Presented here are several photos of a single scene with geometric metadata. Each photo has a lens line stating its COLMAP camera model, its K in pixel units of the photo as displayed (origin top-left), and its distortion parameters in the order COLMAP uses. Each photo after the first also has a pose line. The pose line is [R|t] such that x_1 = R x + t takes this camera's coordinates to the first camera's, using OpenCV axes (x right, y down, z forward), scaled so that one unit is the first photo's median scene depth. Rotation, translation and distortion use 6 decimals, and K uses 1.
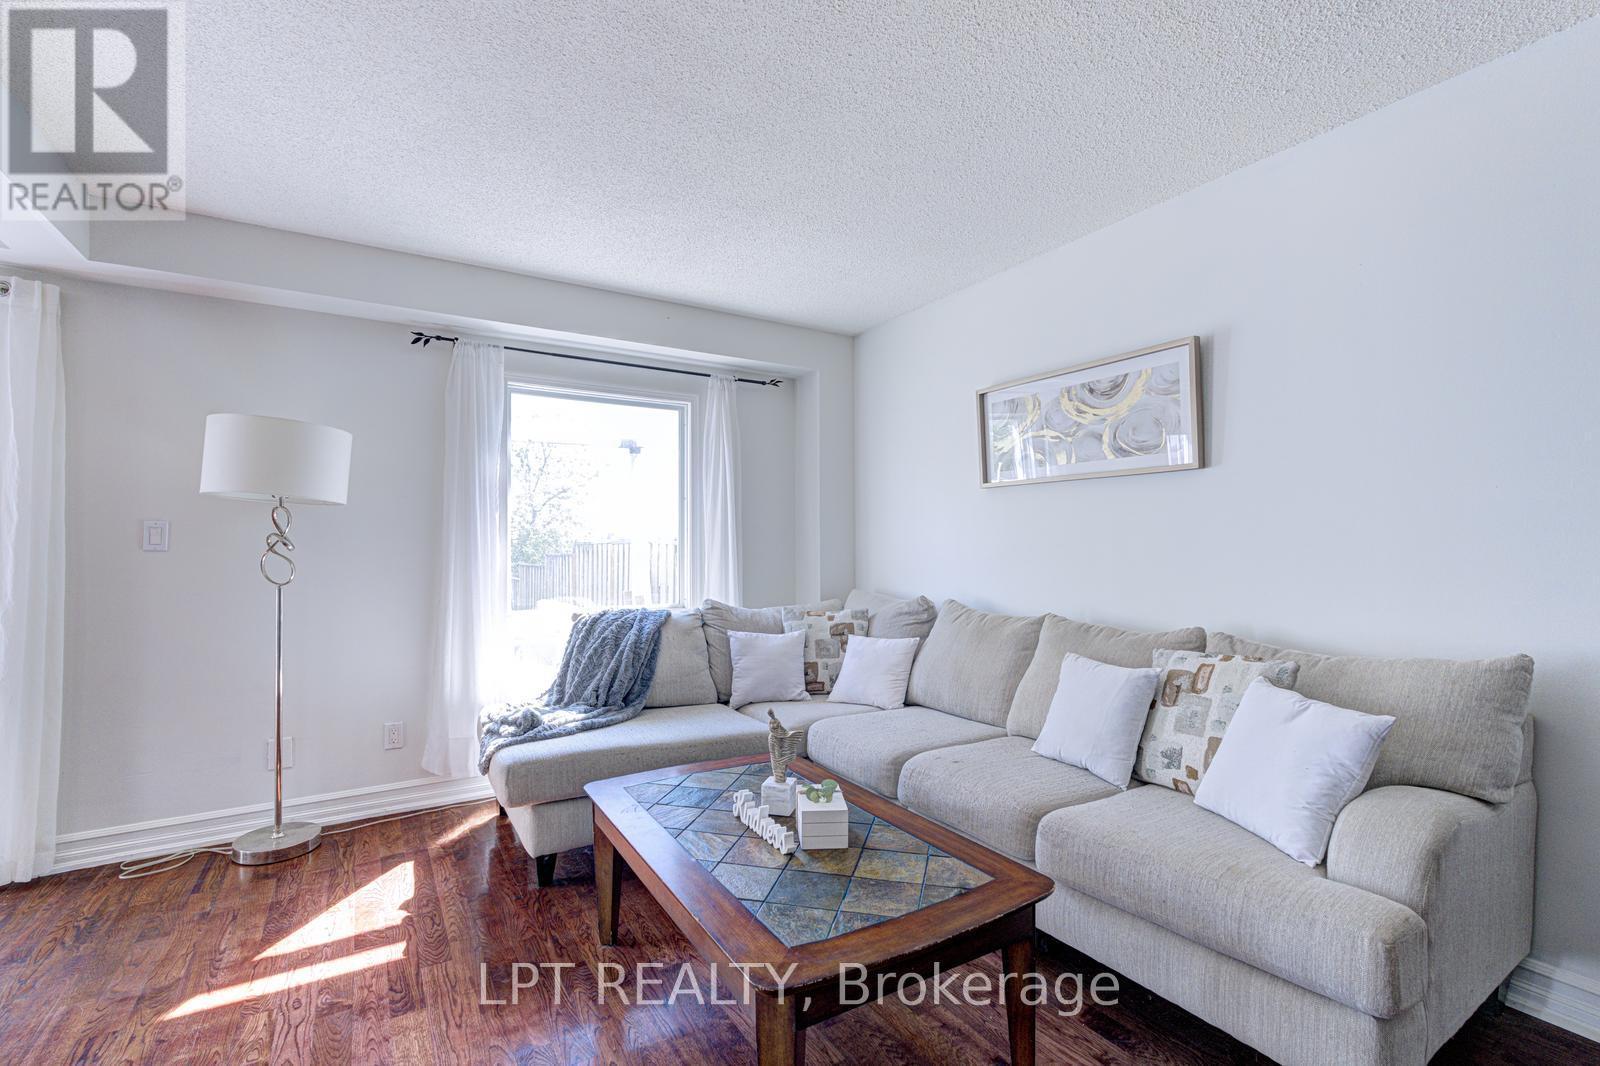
lens RADIAL K [[704.7, 0, 797.9], [0, 704.7, 536.0], [0, 0, 1]] dist [0.000272, 0.000409]
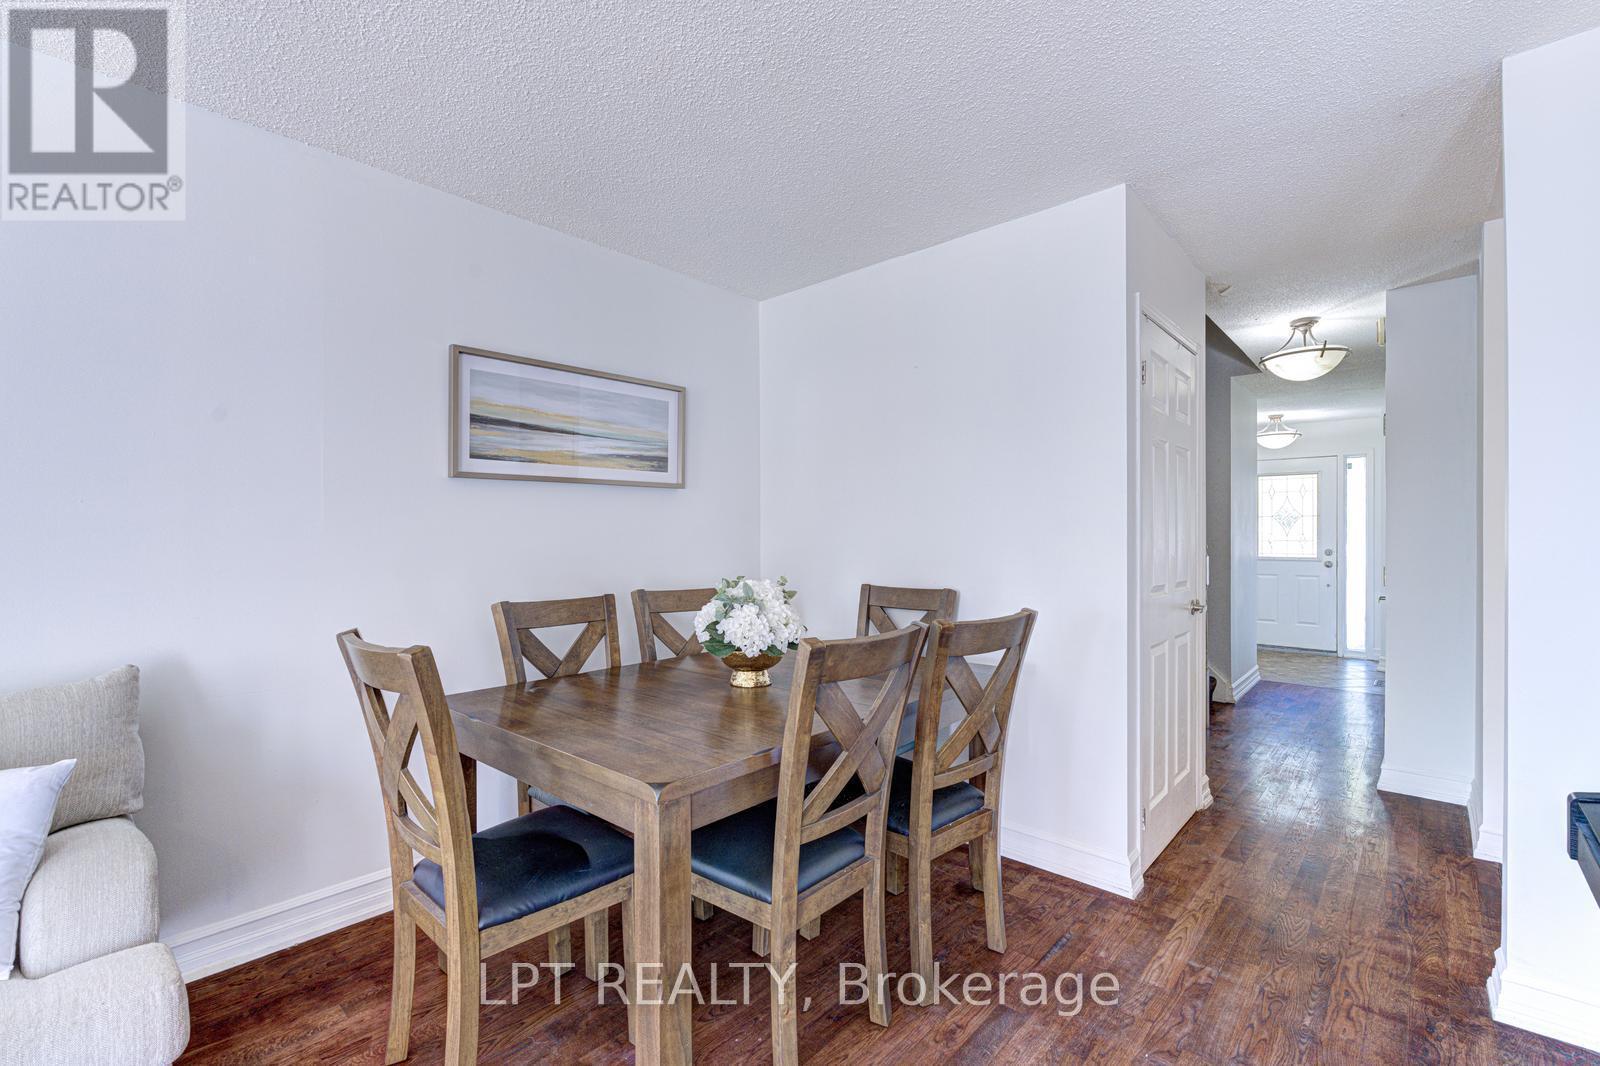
lens RADIAL K [[704.7, 0, 797.9], [0, 704.7, 536.0], [0, 0, 1]] dist [0.000272, 0.000409]
pose [[-0.278898, 0.001795, 0.960319, -0.155674], [-0.015756, 0.999855, -0.006445, -0.020229], [-0.960192, -0.016928, -0.278829, 0.204674]]
